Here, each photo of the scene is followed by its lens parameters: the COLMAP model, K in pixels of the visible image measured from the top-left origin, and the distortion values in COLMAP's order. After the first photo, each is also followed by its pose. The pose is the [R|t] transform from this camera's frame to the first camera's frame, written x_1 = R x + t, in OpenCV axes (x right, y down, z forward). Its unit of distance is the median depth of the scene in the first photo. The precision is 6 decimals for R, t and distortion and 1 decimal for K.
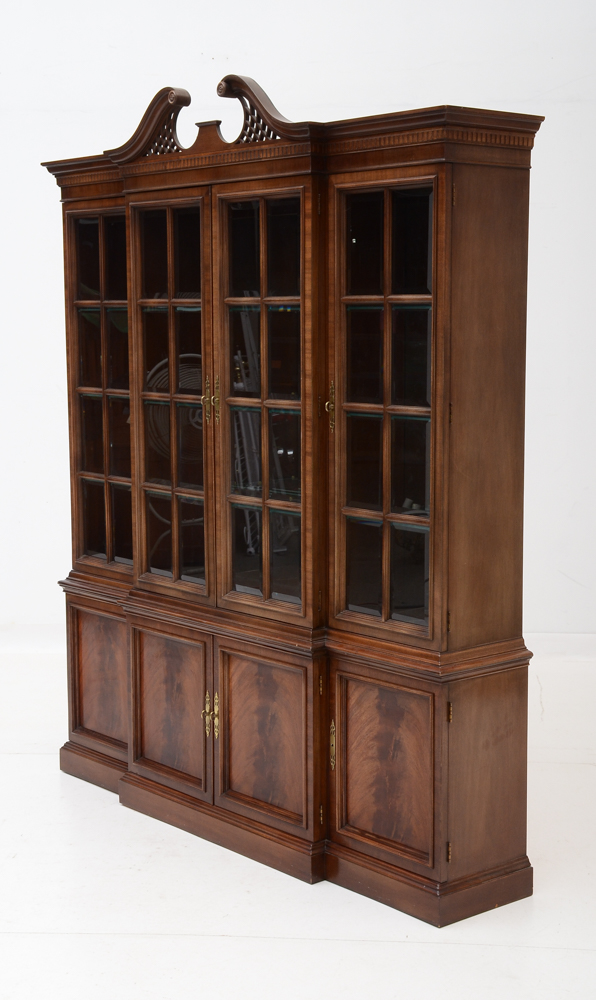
lens RADIAL K [[1499.3, 0, 296.5], [0, 1499.3, 494.9], [0, 0, 1]] dist [0.131204, 0.000000]
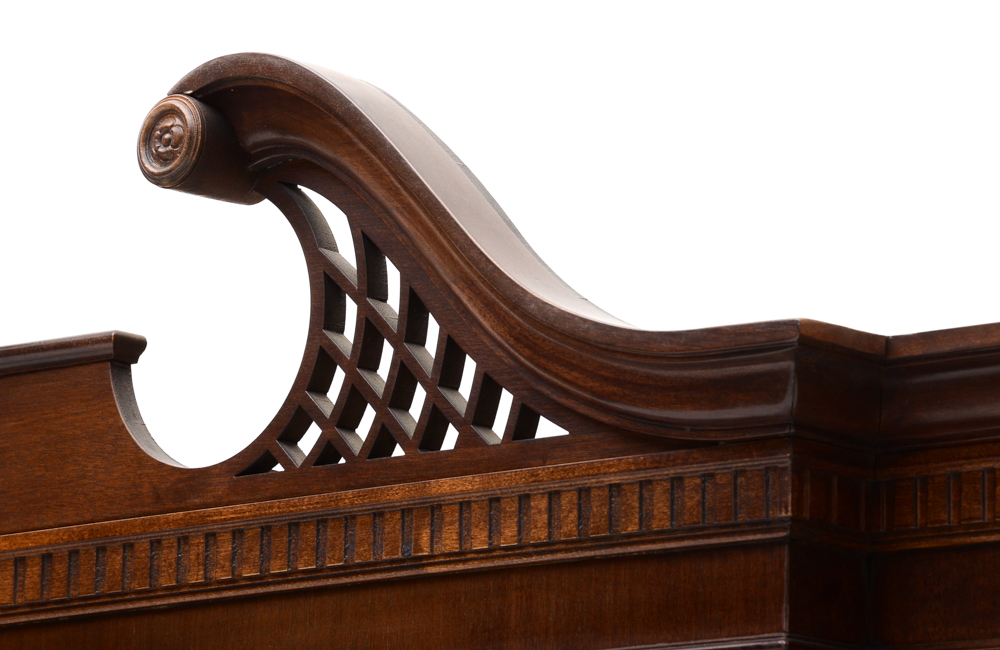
lens RADIAL K [[6155.3, 0, 506.5], [0, 6155.3, 325.1], [0, 0, 1]] dist [1.781608, 0.000000]
pose [[0.994844, 0.048401, 0.089118, -0.071608], [-0.019569, 0.953862, -0.299606, -0.055010], [-0.099507, 0.296318, 0.949892, 0.383451]]
